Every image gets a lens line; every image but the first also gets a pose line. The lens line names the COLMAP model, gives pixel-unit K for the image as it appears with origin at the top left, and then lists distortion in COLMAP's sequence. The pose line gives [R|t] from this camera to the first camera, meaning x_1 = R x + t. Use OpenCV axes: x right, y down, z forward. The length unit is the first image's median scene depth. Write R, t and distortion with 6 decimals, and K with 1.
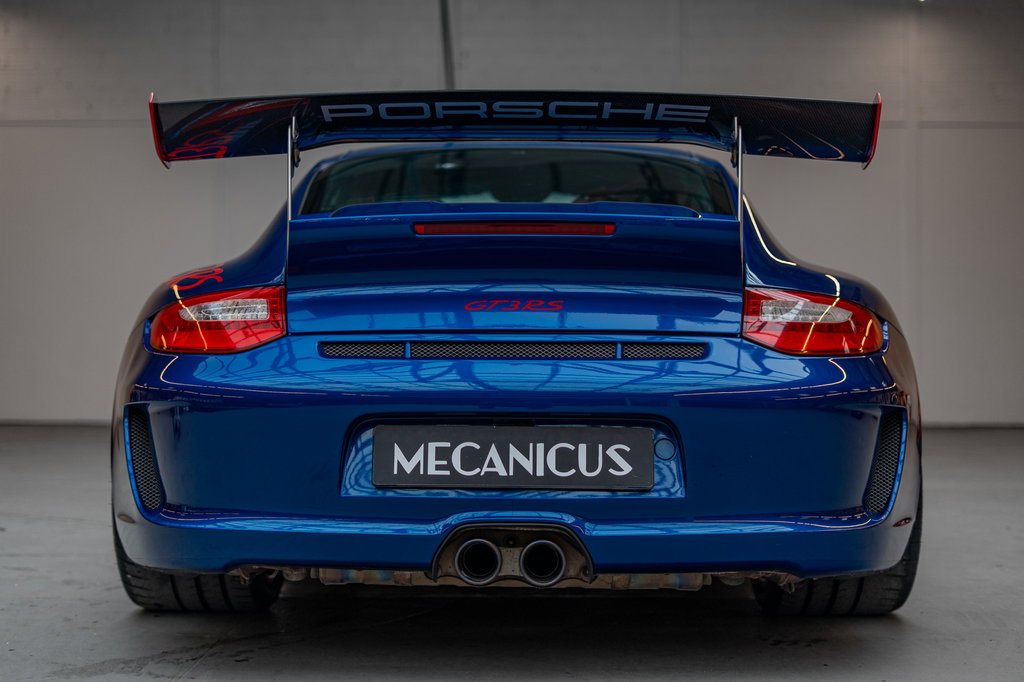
lens RADIAL K [[1559.5, 0, 503.4], [0, 1559.5, 338.0], [0, 0, 1]] dist [0.006896, 0.000000]
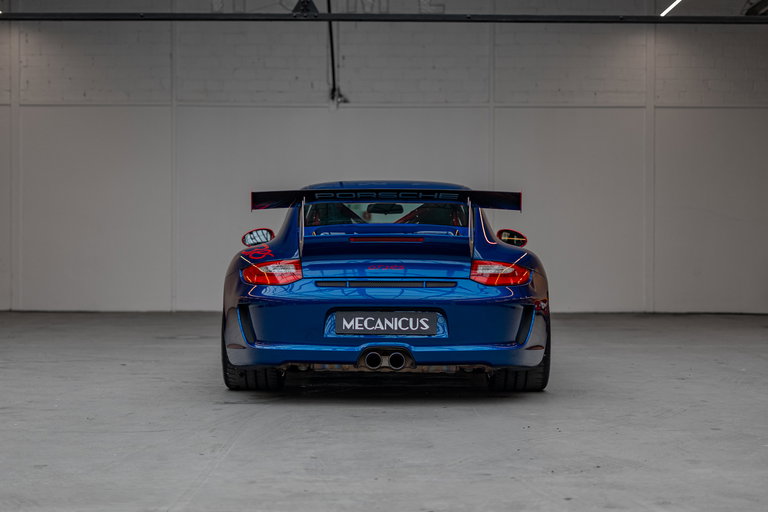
lens RADIAL K [[1169.6, 0, 386.0], [0, 1169.6, 257.7], [0, 0, 1]] dist [0.006896, 0.000000]
pose [[0.999881, 0.000538, 0.015390, -0.025459], [-0.000647, 0.999975, 0.007089, -0.053168], [-0.015386, -0.007098, 0.999856, -1.052556]]
